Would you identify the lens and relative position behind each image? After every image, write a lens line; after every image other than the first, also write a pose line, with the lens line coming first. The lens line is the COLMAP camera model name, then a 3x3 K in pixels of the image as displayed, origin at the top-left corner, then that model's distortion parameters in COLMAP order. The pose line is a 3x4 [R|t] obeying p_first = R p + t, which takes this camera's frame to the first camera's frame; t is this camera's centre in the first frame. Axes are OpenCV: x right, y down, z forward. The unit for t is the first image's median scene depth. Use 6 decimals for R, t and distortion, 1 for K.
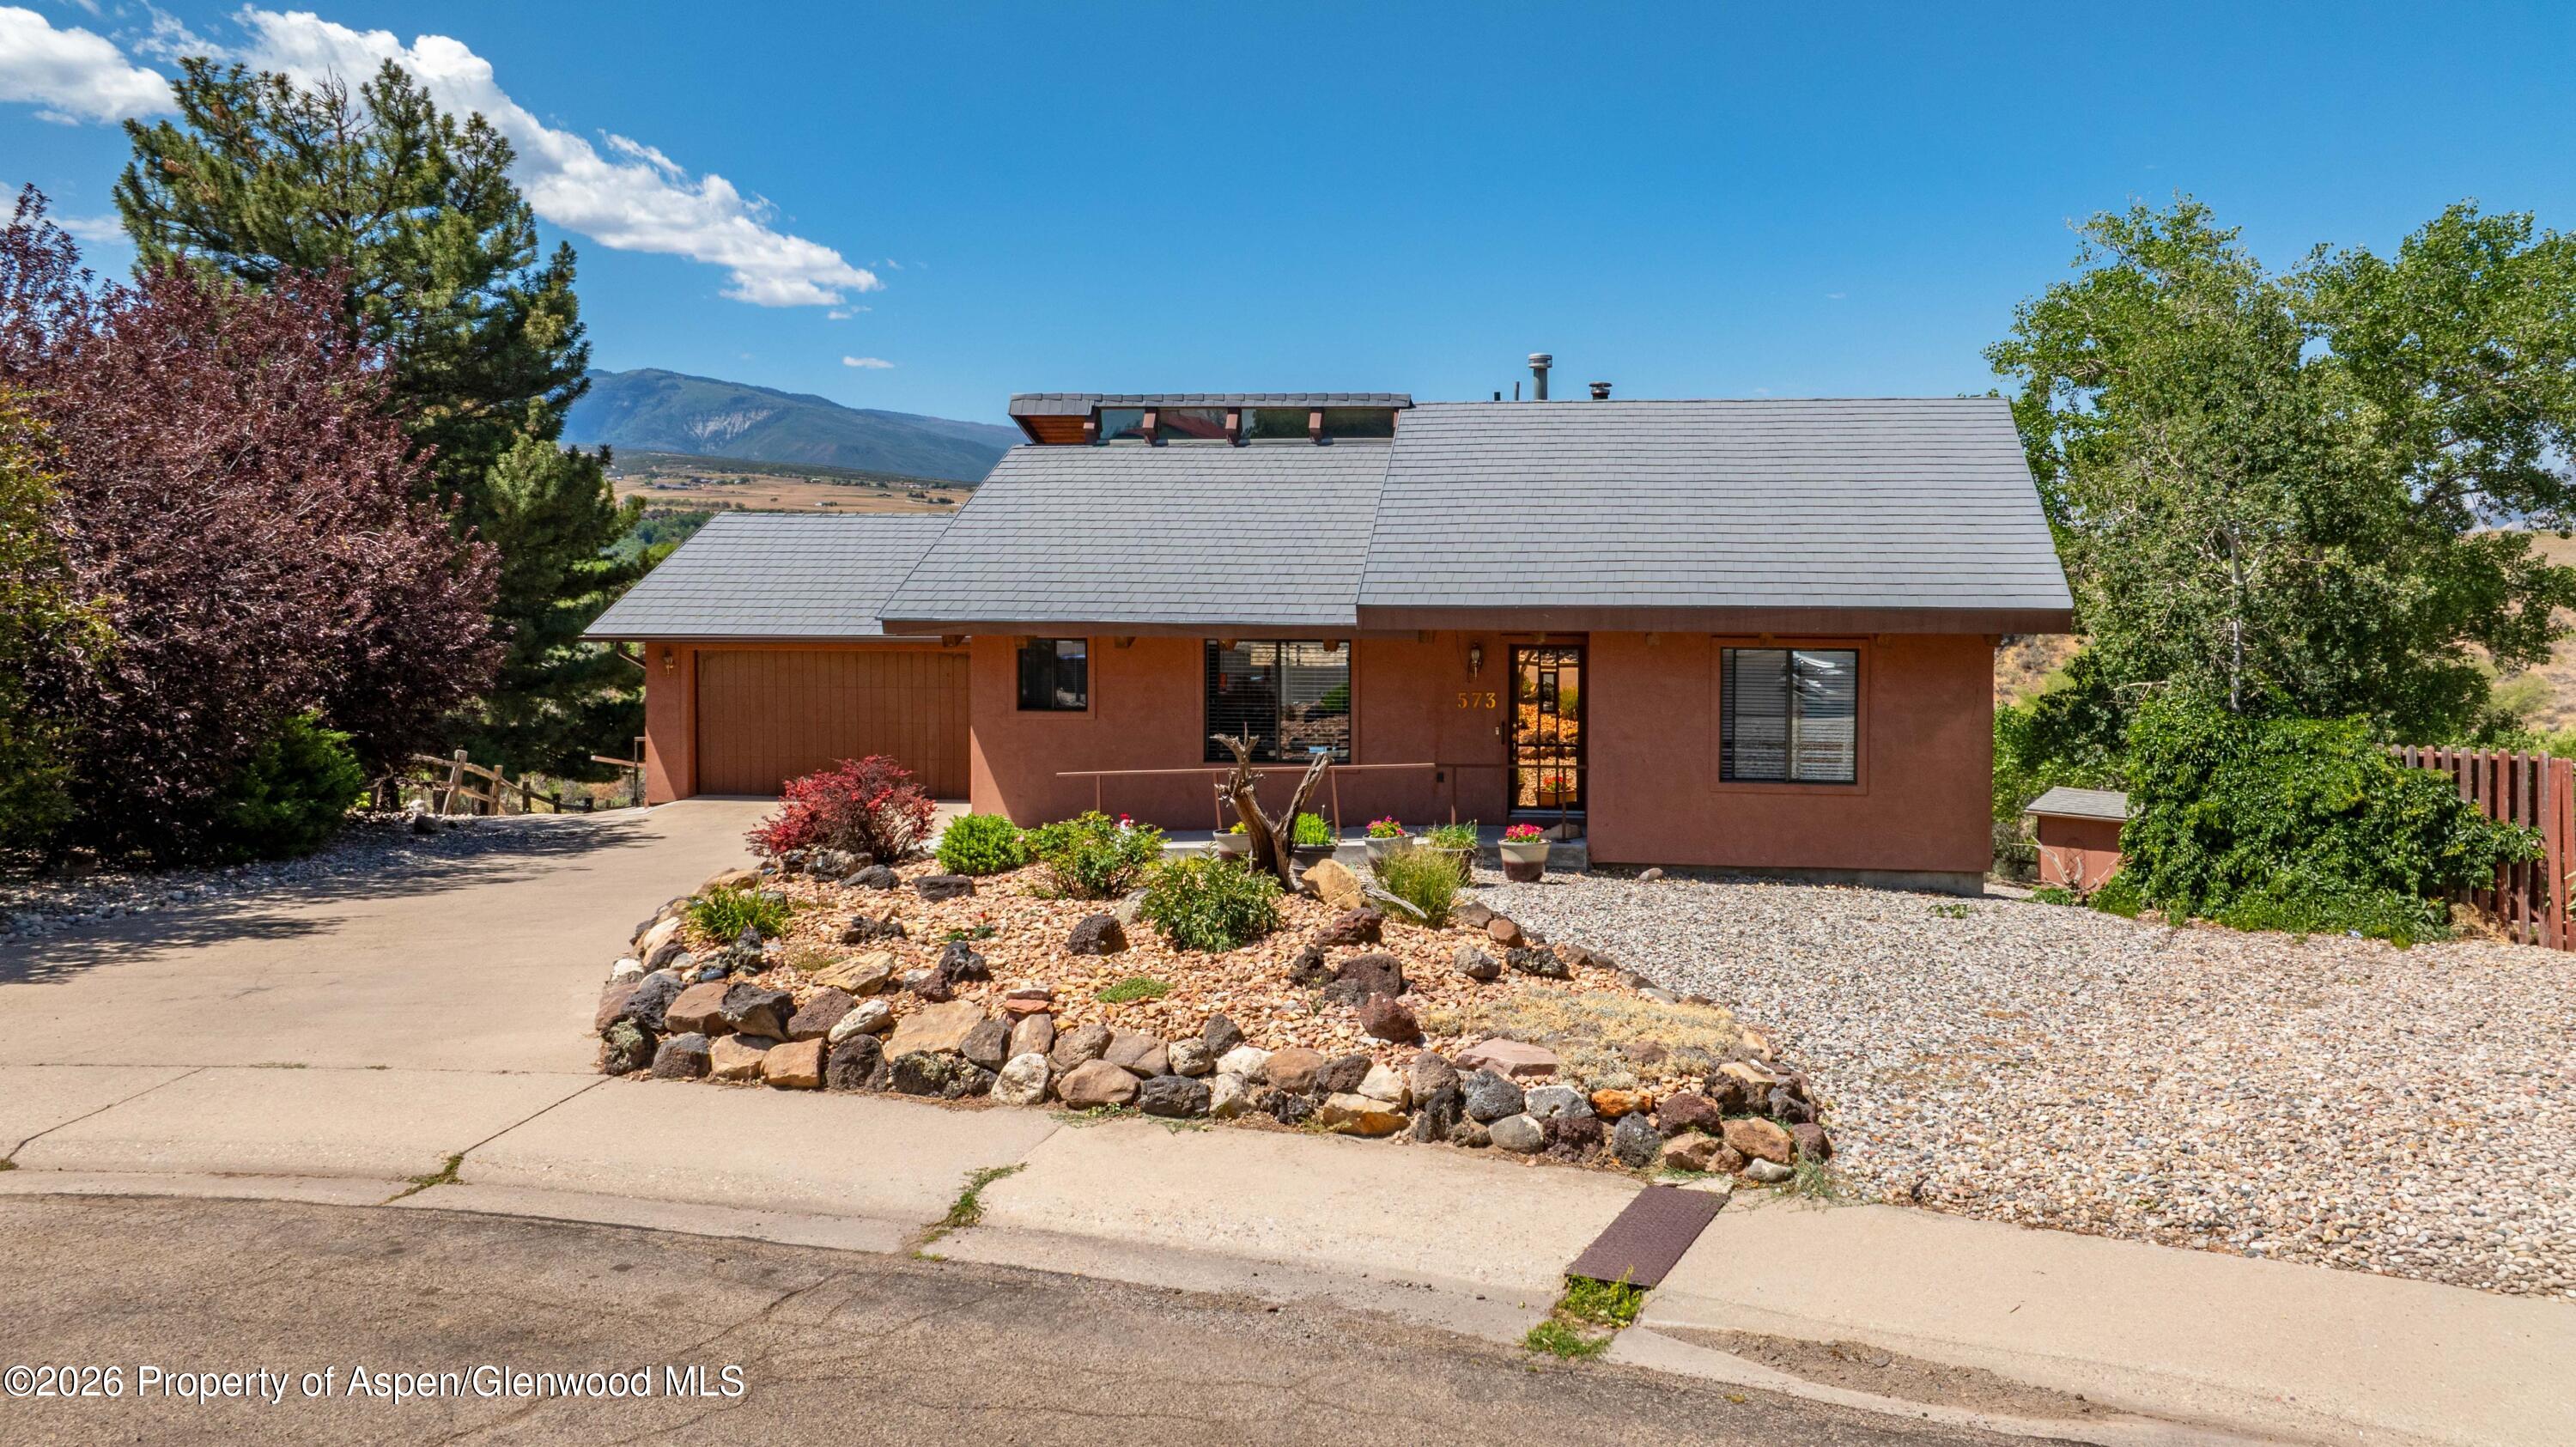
lens RADIAL K [[1864.3, 0, 1305.2], [0, 1864.3, 711.6], [0, 0, 1]] dist [-0.031277, 0.012813]
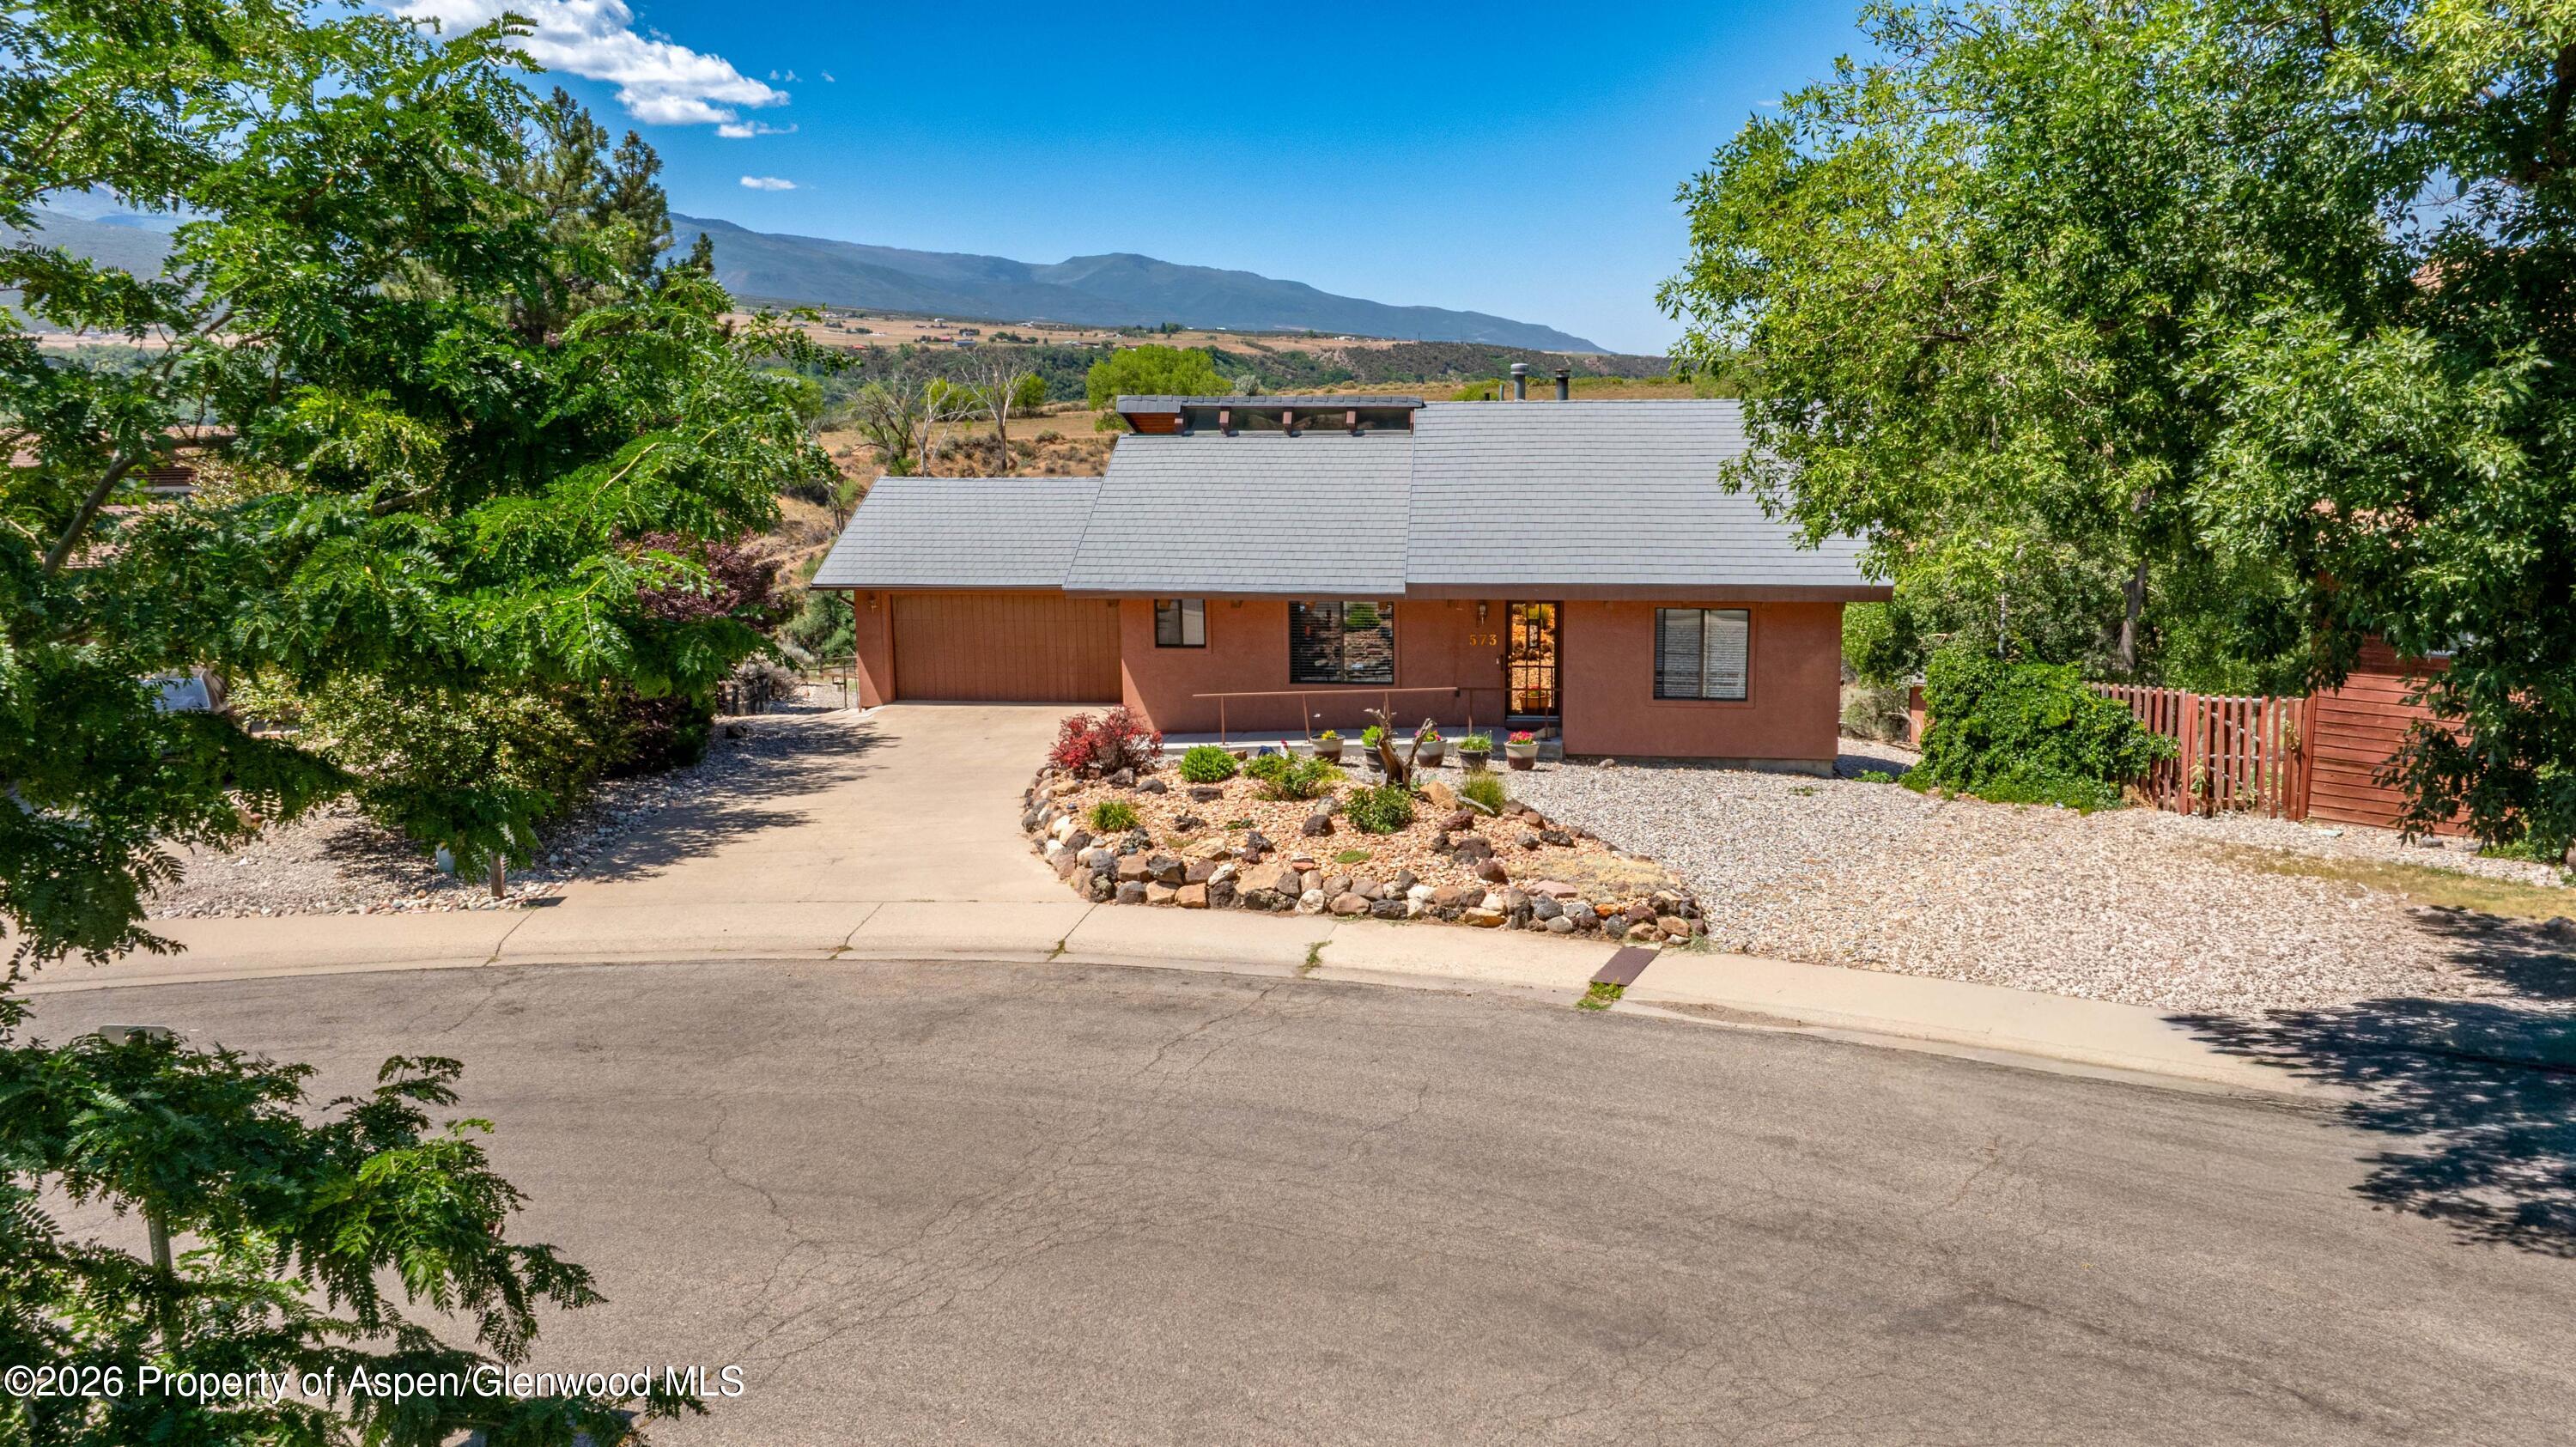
lens RADIAL K [[1864.3, 0, 1145.5], [0, 1864.3, 742.5], [0, 0, 1]] dist [-0.031277, 0.012813]
pose [[0.998905, -0.013108, -0.044921, -0.168703], [0.017959, 0.993840, 0.109364, -0.143522], [0.043210, -0.110051, 0.992986, -0.718838]]
